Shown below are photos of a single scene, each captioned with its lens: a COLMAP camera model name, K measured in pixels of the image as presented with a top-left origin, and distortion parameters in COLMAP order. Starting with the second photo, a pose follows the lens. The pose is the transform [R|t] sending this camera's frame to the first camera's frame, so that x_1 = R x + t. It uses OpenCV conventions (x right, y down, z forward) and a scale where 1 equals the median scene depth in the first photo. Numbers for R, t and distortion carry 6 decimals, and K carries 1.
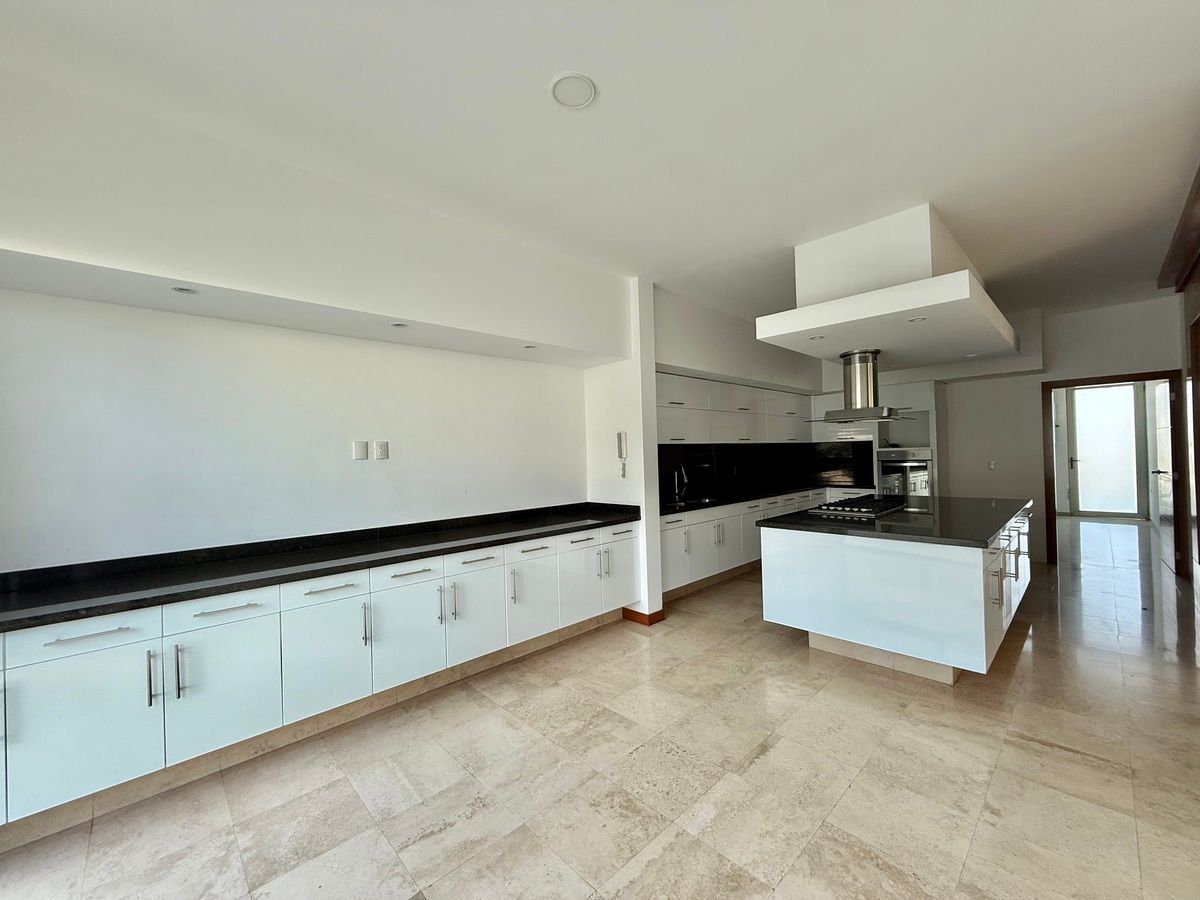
lens RADIAL K [[479.9, 0, 607.6], [0, 479.9, 454.5], [0, 0, 1]] dist [0.000275, 0.000467]
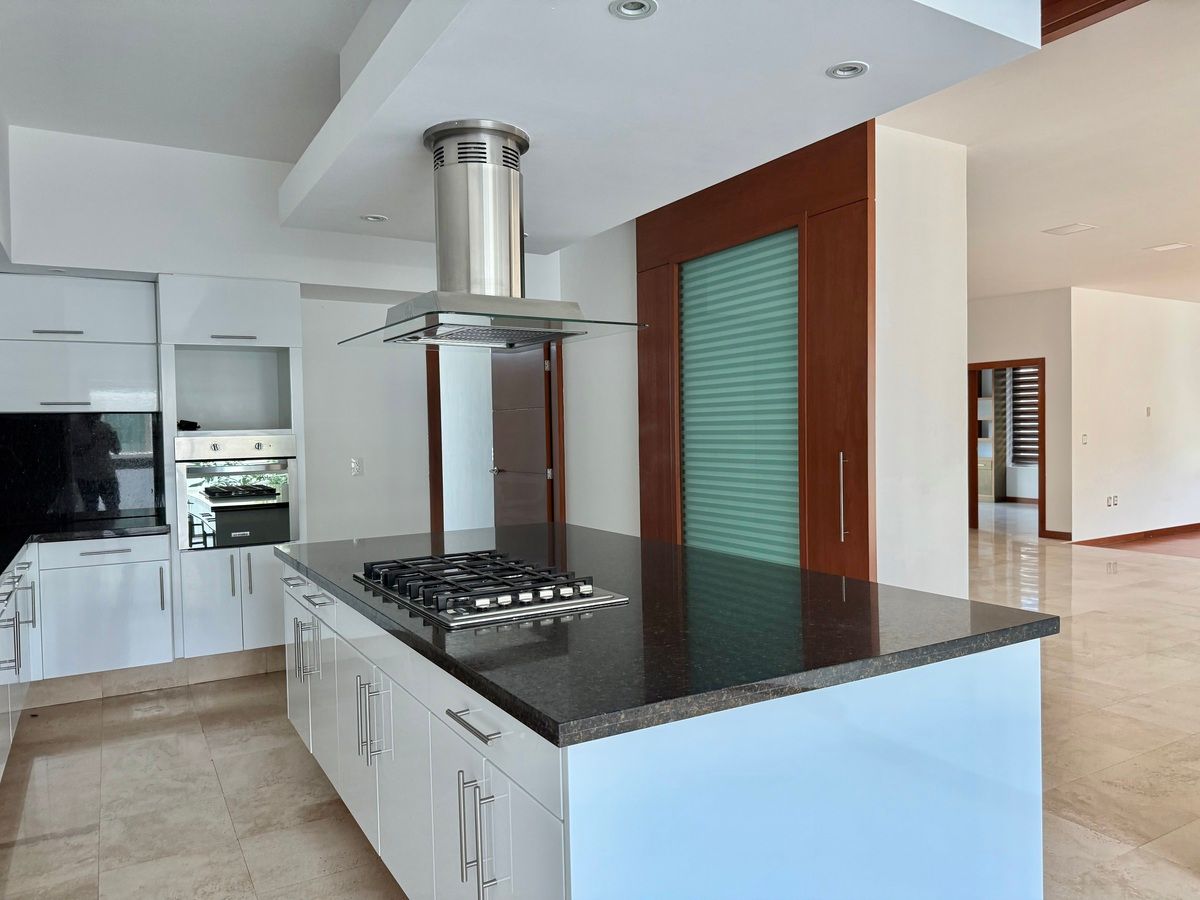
lens RADIAL K [[838.8, 0, 600.0], [0, 838.8, 450.0], [0, 0, 1]] dist [0.084987, -0.135081]
pose [[0.235642, 0.001472, 0.971839, -0.042405], [0.012561, 0.999911, -0.004560, 0.017492], [-0.971759, 0.013282, 0.235603, 0.790850]]
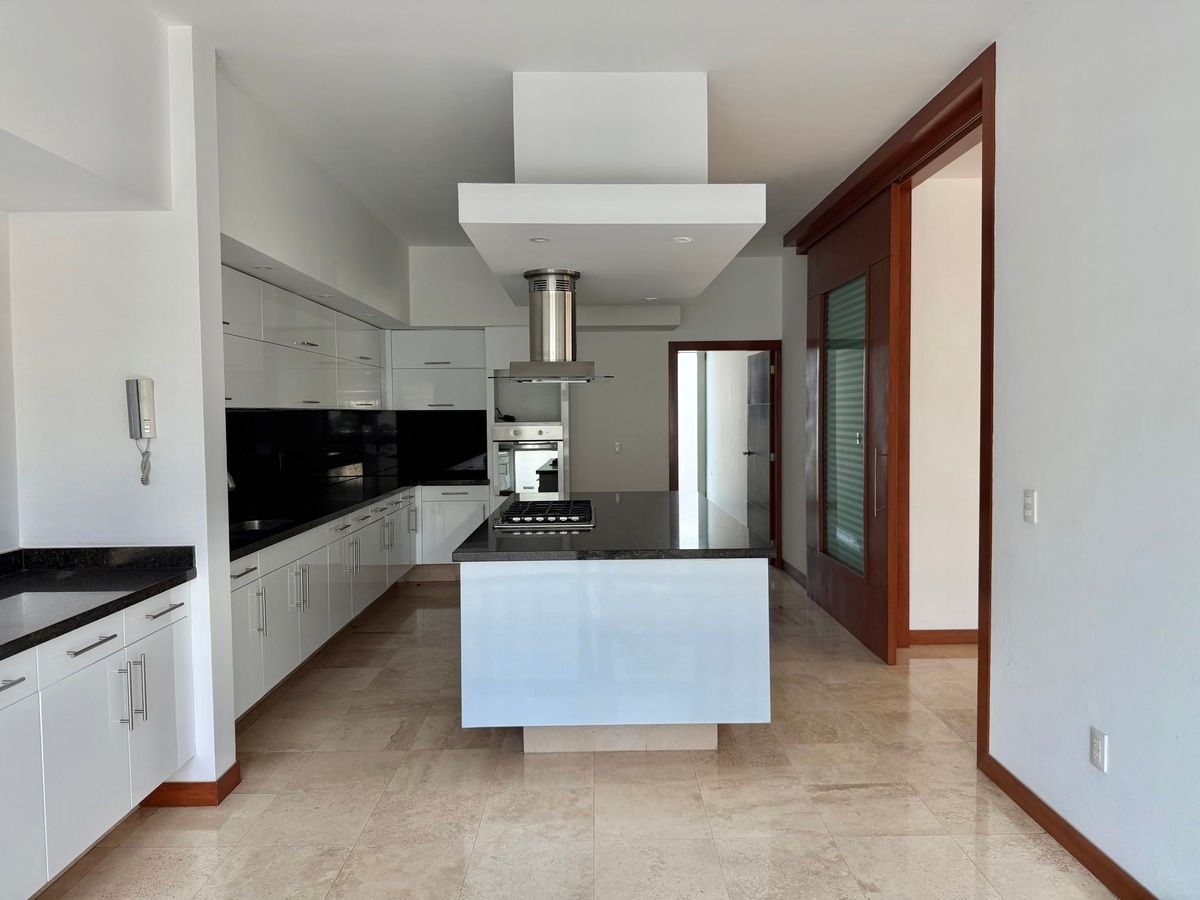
lens RADIAL K [[838.8, 0, 600.0], [0, 838.8, 450.0], [0, 0, 1]] dist [0.084987, -0.135081]
pose [[0.687075, -0.011125, 0.726501, -0.249935], [-0.007471, 0.999722, 0.022374, -0.003268], [-0.726548, -0.020800, 0.686801, 0.185619]]
